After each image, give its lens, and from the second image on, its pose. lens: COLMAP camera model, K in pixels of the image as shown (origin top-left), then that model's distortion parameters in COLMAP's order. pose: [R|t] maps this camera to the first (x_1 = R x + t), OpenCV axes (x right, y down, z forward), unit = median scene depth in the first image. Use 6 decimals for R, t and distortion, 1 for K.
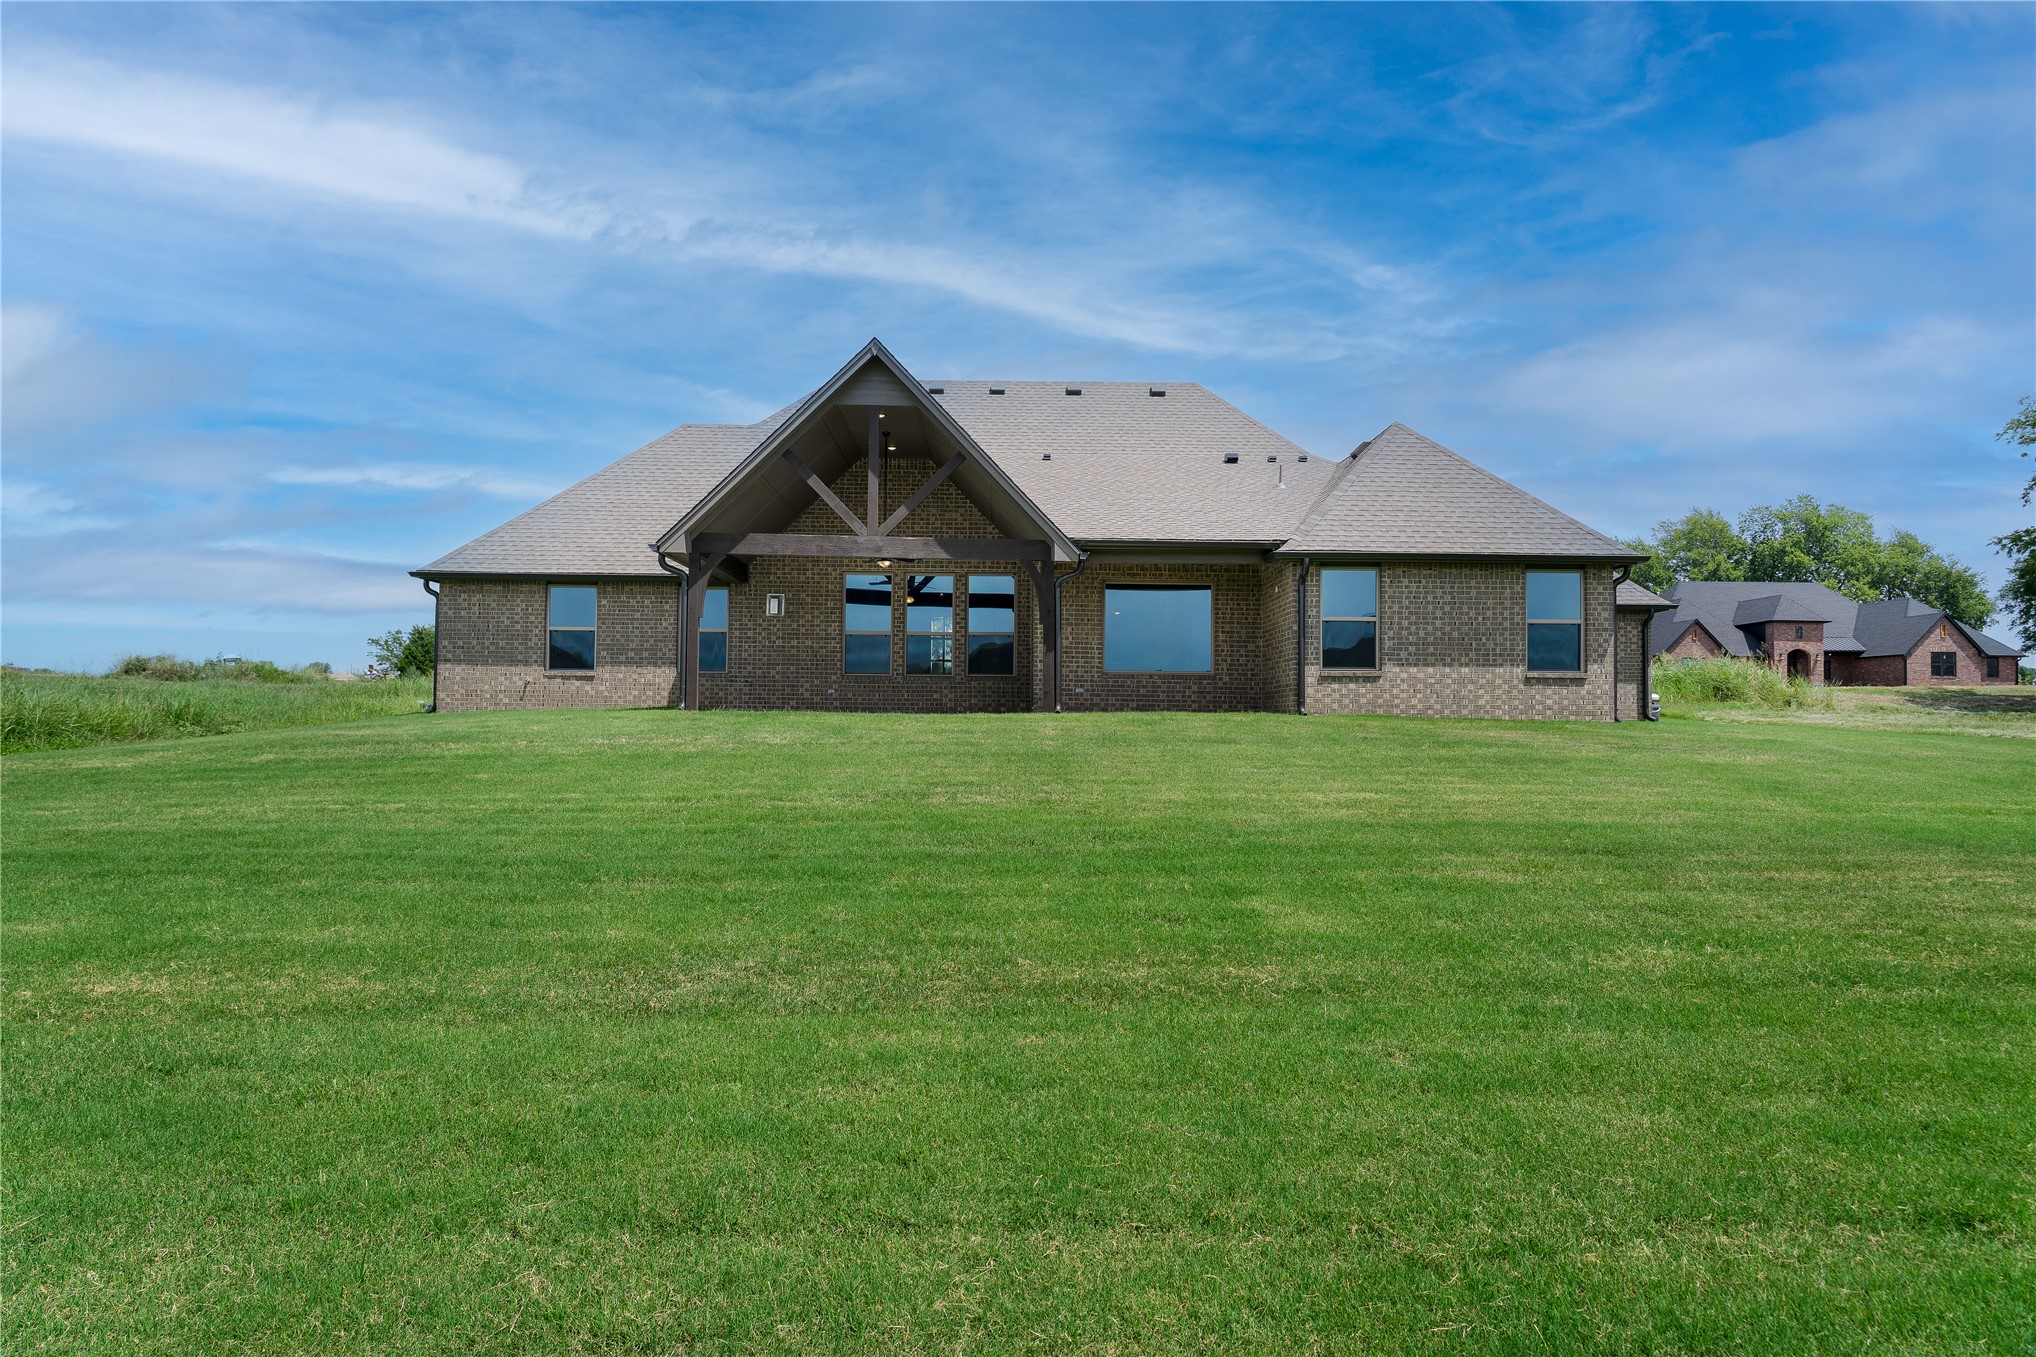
lens RADIAL K [[1409.1, 0, 1012.5], [0, 1409.1, 683.8], [0, 0, 1]] dist [-0.009563, -0.001603]
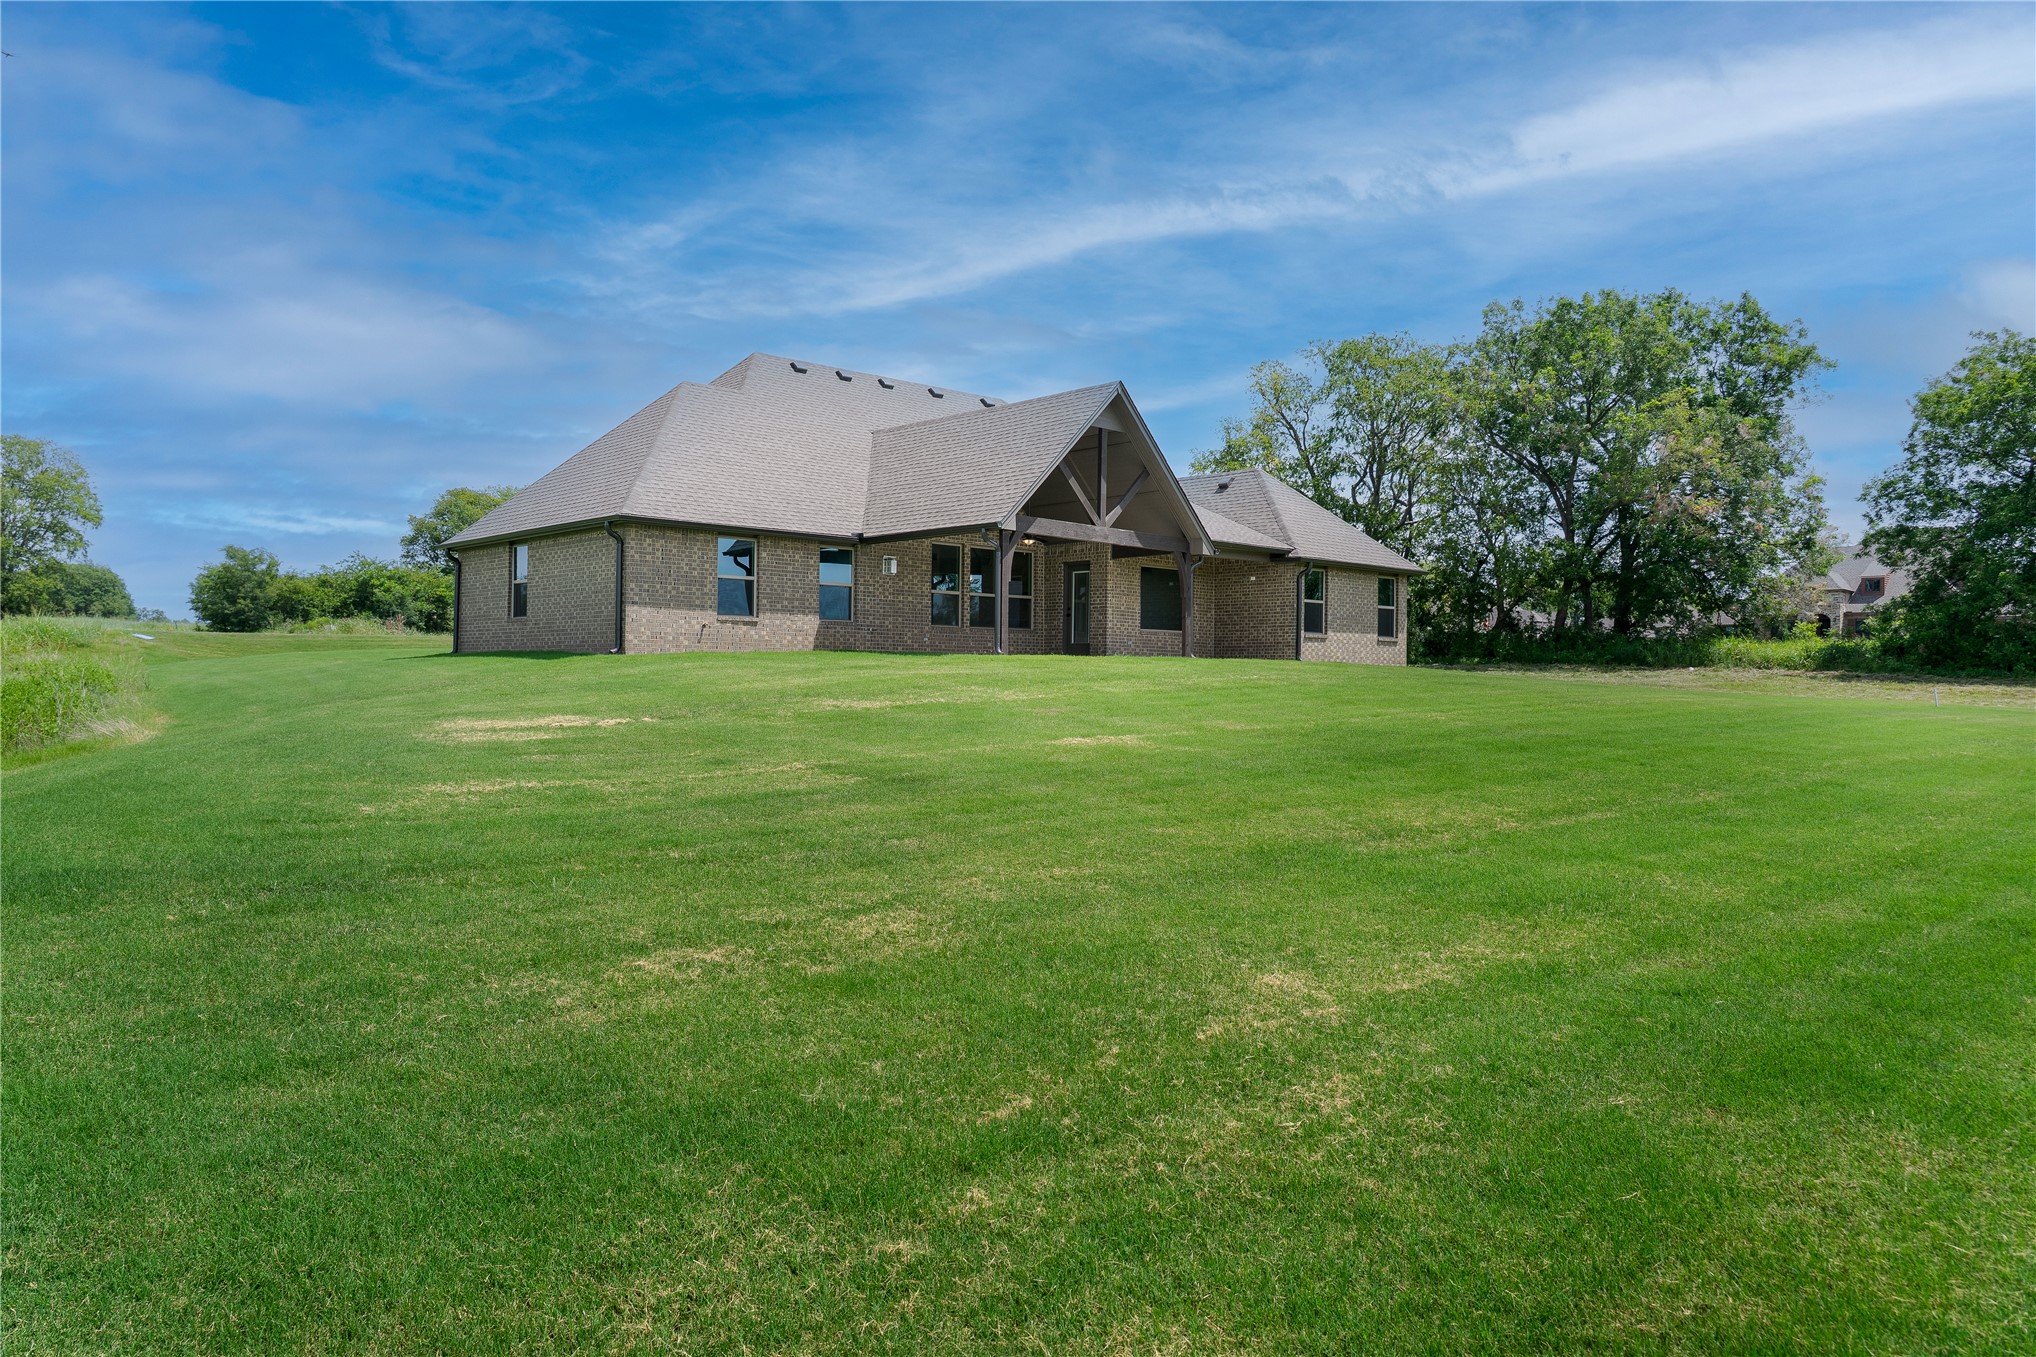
lens RADIAL K [[1386.1, 0, 1018.8], [0, 1386.1, 663.4], [0, 0, 1]] dist [-0.010049, 0.000841]
pose [[0.744153, 0.005276, 0.667989, -1.030371], [-0.025210, 0.999478, 0.020190, 0.000041], [-0.667534, -0.031864, 0.743898, 0.071534]]
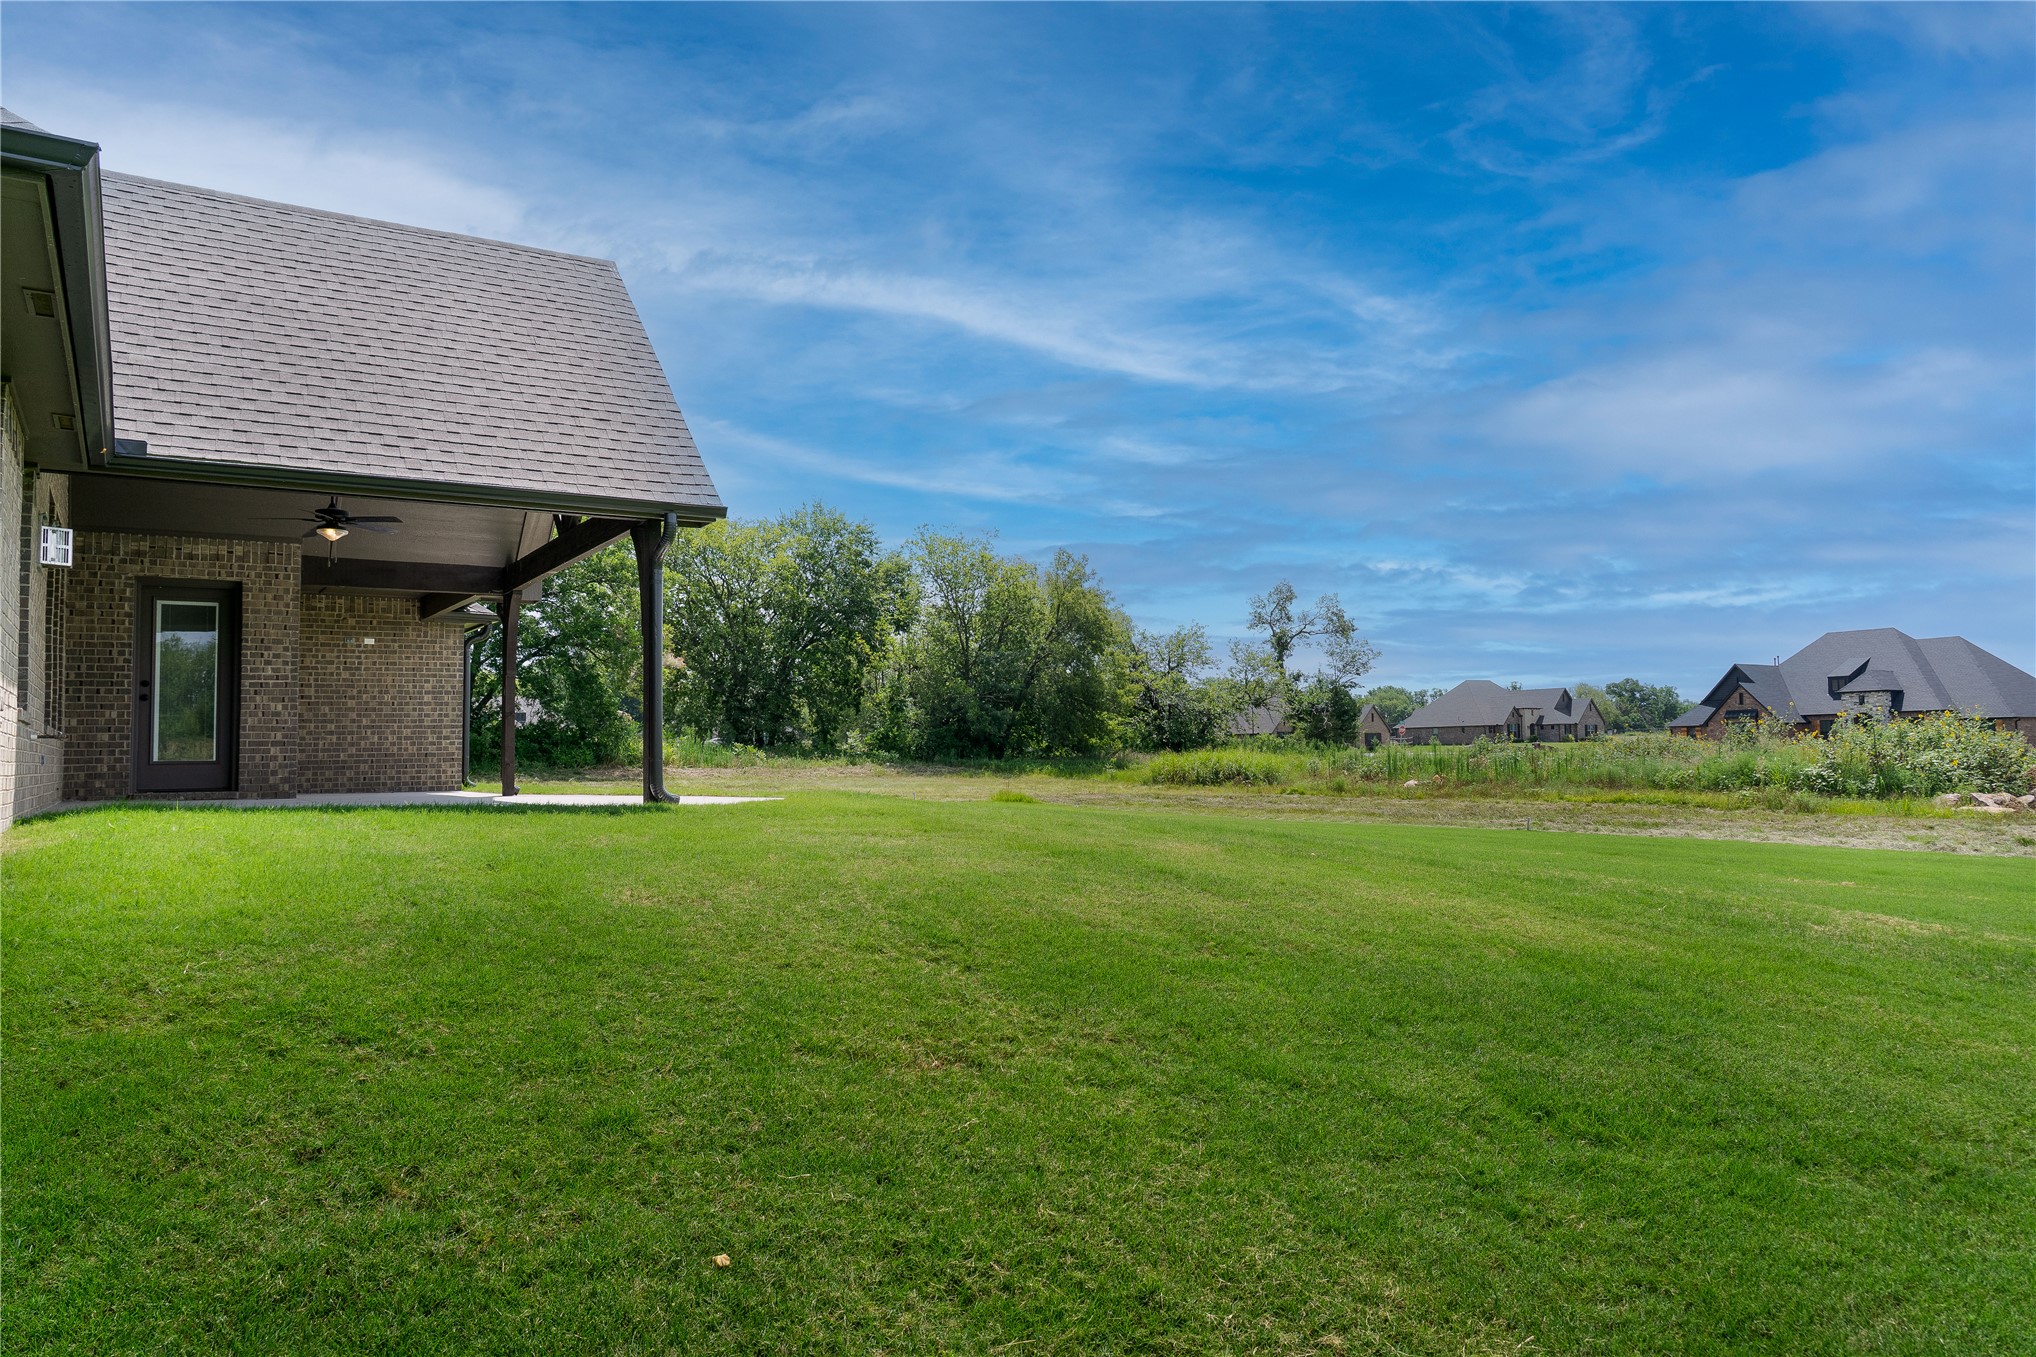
lens RADIAL K [[1416.2, 0, 1047.3], [0, 1416.2, 679.5], [0, 0, 1]] dist [-0.007119, 0.003666]
pose [[-0.535570, 0.044884, 0.843297, -0.786813], [-0.019294, 0.997676, -0.065354, 0.004278], [-0.844270, -0.051272, -0.533459, 1.165686]]
